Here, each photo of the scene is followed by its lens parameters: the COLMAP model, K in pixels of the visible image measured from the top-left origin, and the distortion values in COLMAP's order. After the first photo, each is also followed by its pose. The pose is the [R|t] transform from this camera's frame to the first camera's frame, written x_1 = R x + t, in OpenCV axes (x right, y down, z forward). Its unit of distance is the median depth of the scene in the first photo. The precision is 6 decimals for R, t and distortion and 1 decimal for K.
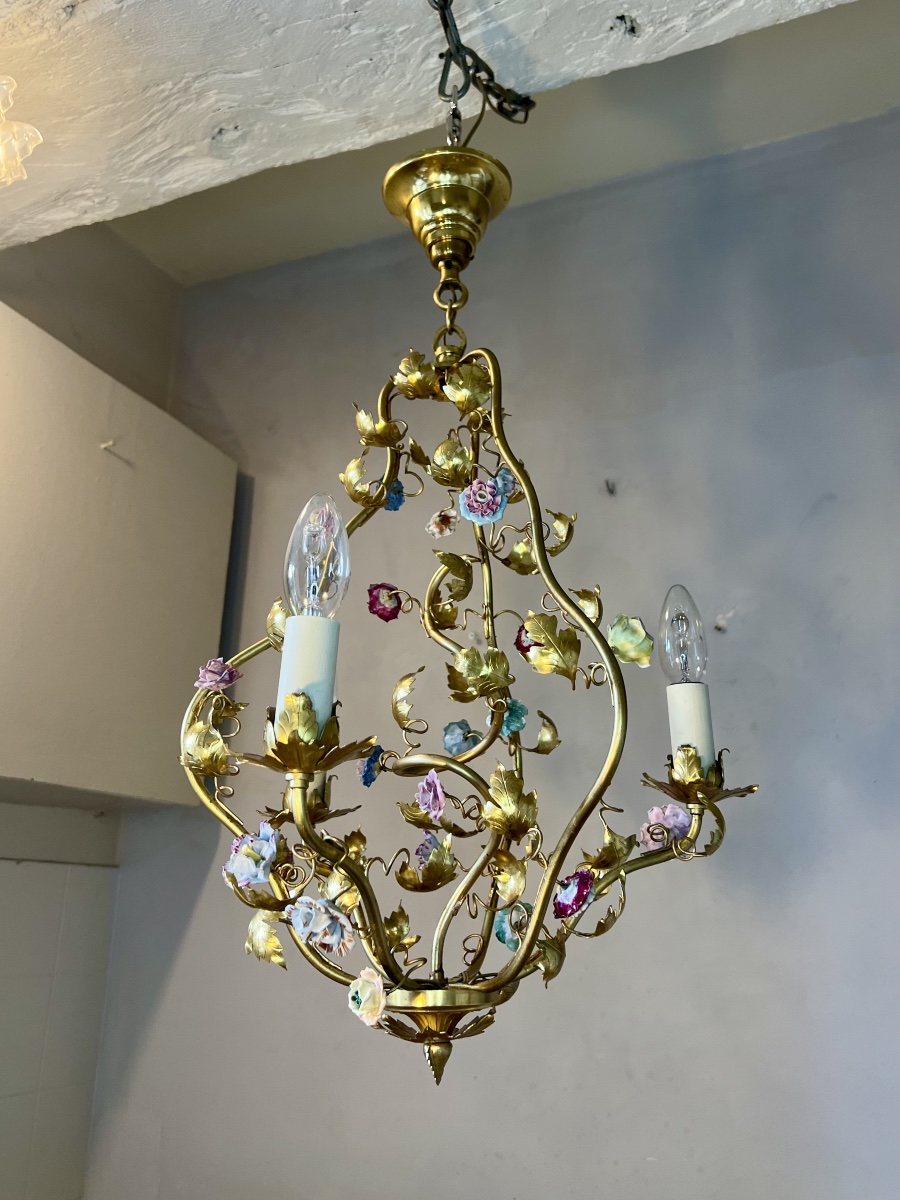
lens RADIAL K [[865.8, 0, 434.7], [0, 865.8, 577.1], [0, 0, 1]] dist [-0.000967, -0.019915]
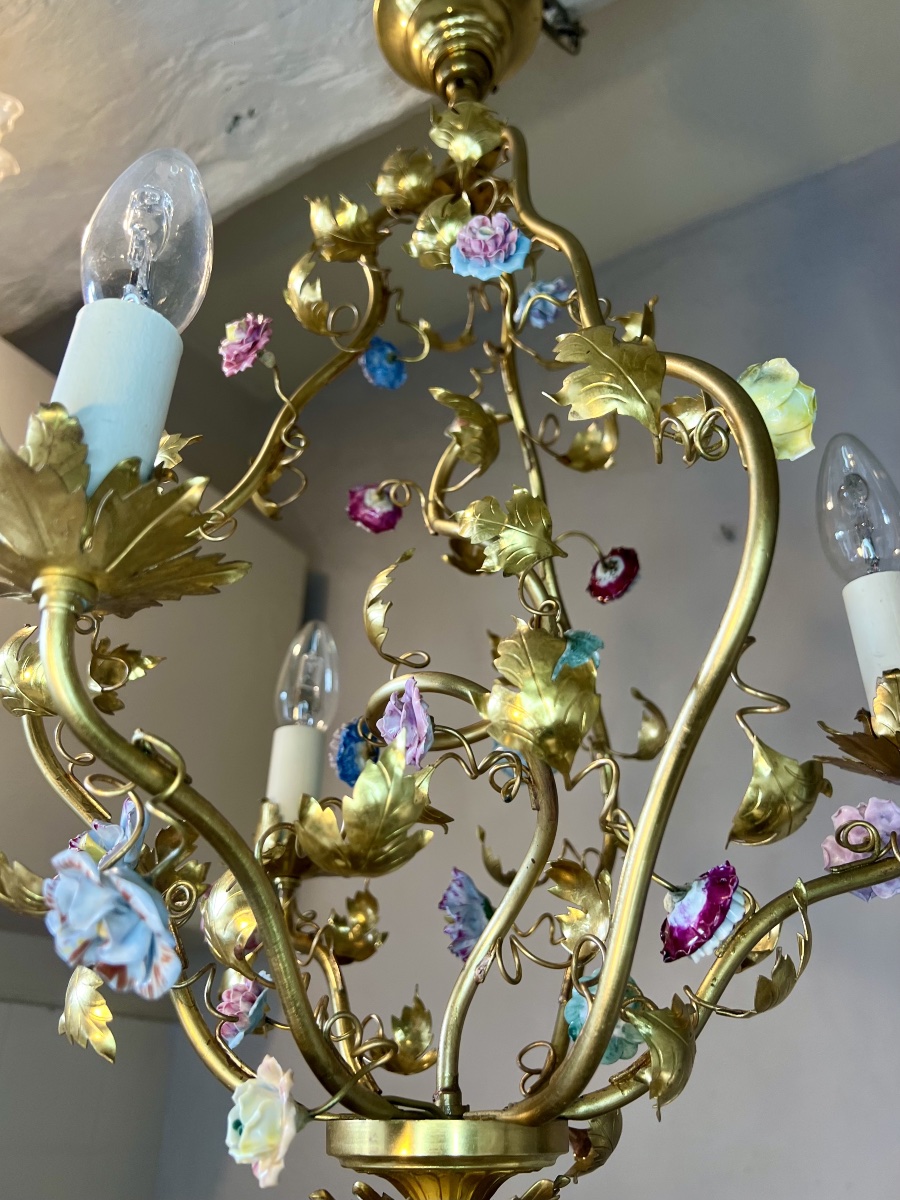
lens RADIAL K [[865.8, 0, 433.7], [0, 865.8, 601.0], [0, 0, 1]] dist [-0.000967, -0.019915]
pose [[0.989488, -0.060781, -0.131225, 0.063567], [0.038228, 0.985045, -0.168004, 0.197882], [0.139474, 0.161221, 0.977013, 0.348528]]
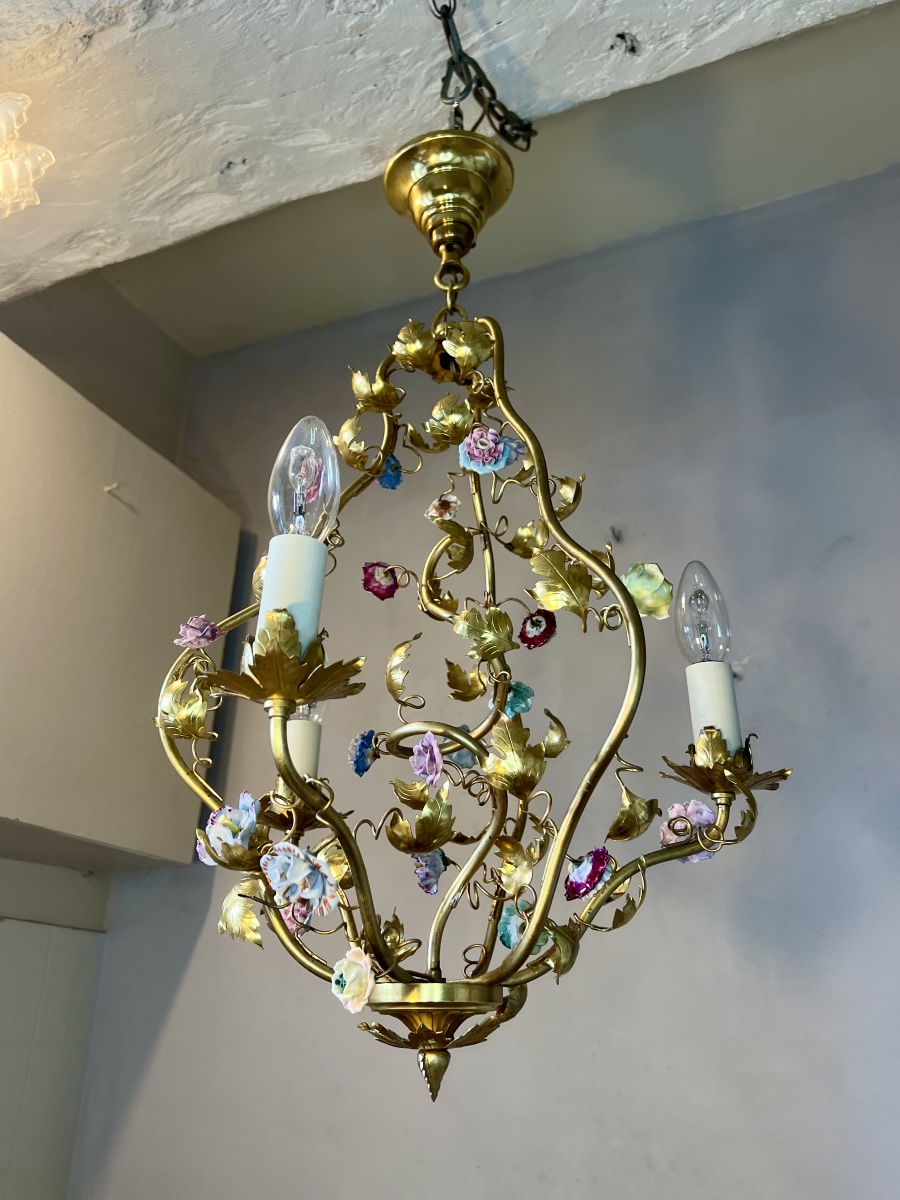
lens RADIAL K [[865.8, 0, 405.4], [0, 865.8, 580.8], [0, 0, 1]] dist [-0.000967, -0.019915]
pose [[0.999211, 0.004191, -0.039487, 0.005974], [-0.008296, 0.994503, -0.104375, 0.118868], [0.038832, 0.104620, 0.993754, 0.059180]]
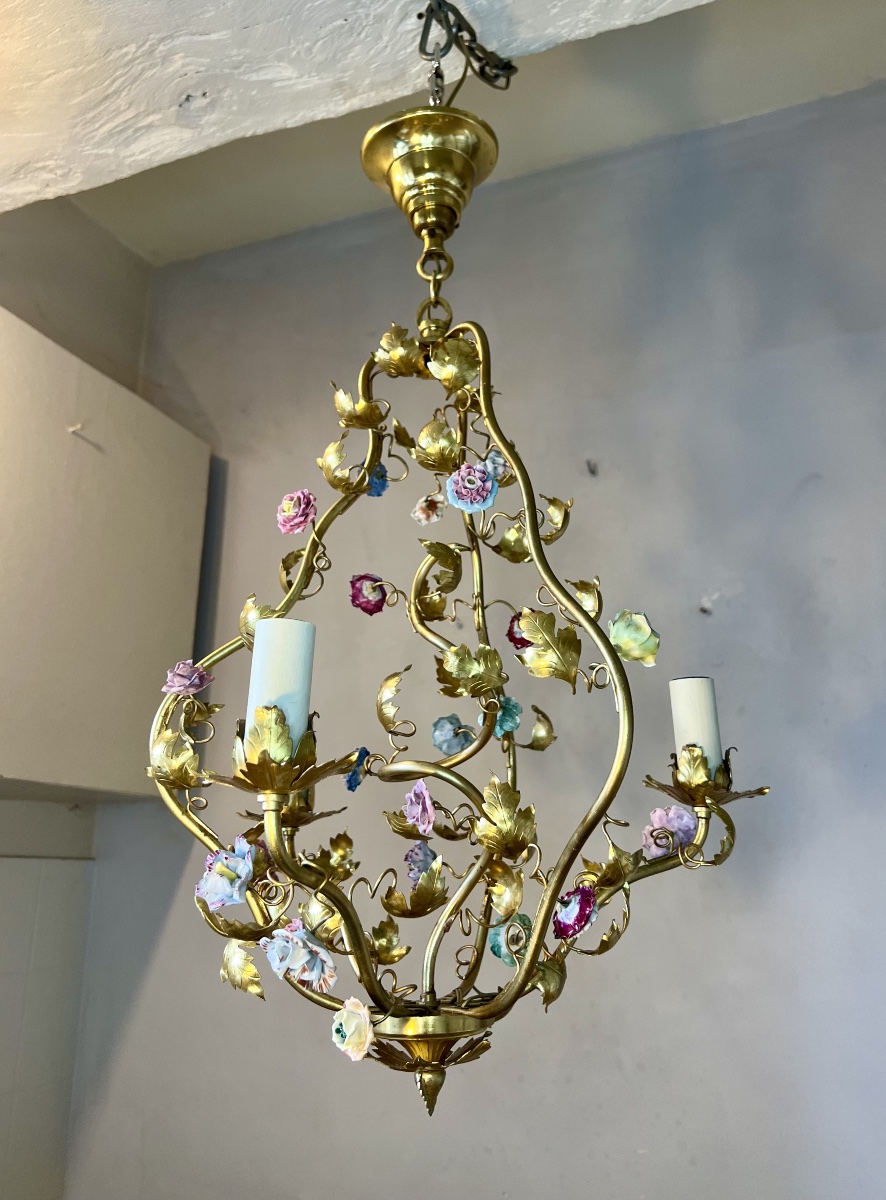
lens RADIAL K [[865.8, 0, 427.1], [0, 865.8, 569.1], [0, 0, 1]] dist [-0.000967, -0.019915]
pose [[0.999808, -0.009114, 0.017371, -0.008630], [0.008945, 0.999912, 0.009774, -0.006744], [-0.017459, -0.009617, 0.999801, 0.059626]]
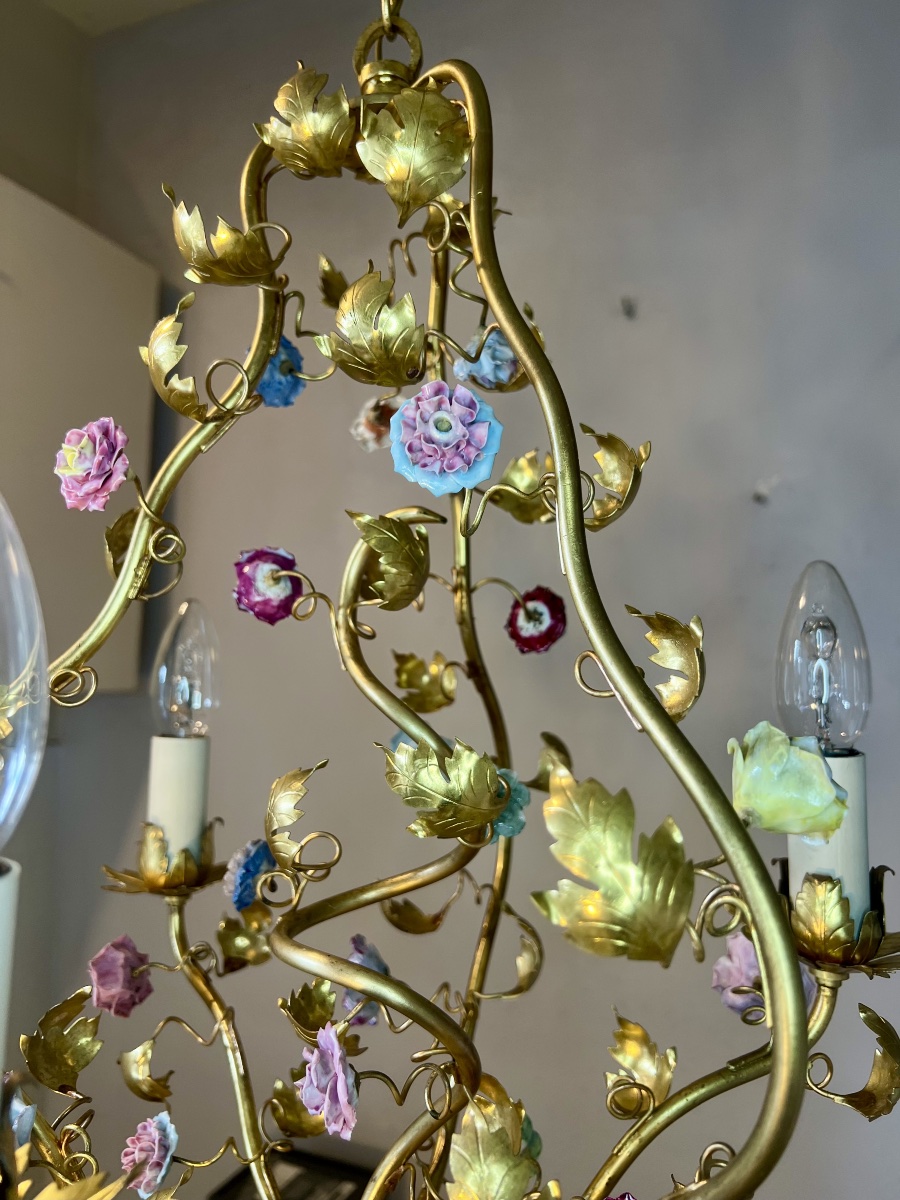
lens RADIAL K [[865.8, 0, 432.8], [0, 865.8, 580.7], [0, 0, 1]] dist [-0.000967, -0.019915]
pose [[0.999827, -0.001768, 0.018536, 0.032065], [-0.002432, 0.974556, 0.224132, -0.087474], [-0.018460, -0.224138, 0.974382, 0.442190]]
